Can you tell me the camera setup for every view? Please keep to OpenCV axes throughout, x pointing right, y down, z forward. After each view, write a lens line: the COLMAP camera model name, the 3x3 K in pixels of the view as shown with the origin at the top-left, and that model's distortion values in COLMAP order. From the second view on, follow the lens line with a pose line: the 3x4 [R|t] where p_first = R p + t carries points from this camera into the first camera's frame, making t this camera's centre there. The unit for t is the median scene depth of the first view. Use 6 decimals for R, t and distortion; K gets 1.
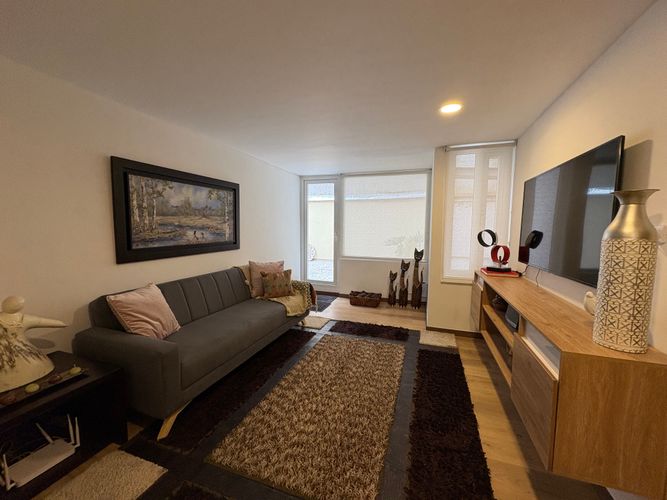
lens RADIAL K [[264.9, 0, 332.9], [0, 264.9, 249.9], [0, 0, 1]] dist [-0.000301, 0.000595]
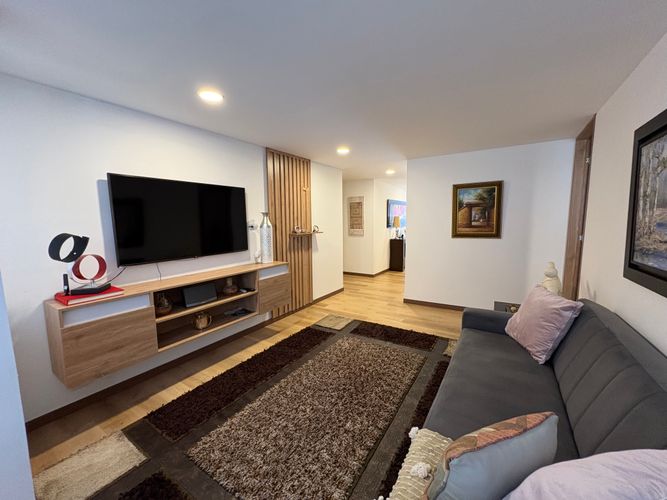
lens RADIAL K [[264.9, 0, 332.9], [0, 264.9, 249.9], [0, 0, 1]] dist [-0.000301, 0.000595]
pose [[-0.972347, -0.022470, 0.232457, -0.113321], [0.025146, 0.979501, 0.199865, -0.116074], [-0.232183, 0.200184, -0.951850, 1.147475]]
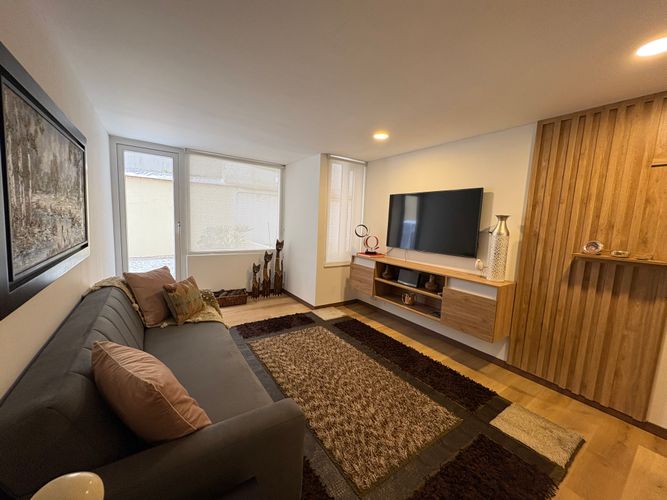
lens RADIAL K [[264.9, 0, 332.9], [0, 264.9, 249.9], [0, 0, 1]] dist [-0.000301, 0.000595]
pose [[0.587027, -0.073744, 0.806202, -0.505739], [0.031850, 0.997175, 0.068021, -0.035421], [-0.808941, -0.014252, 0.587718, 0.244056]]
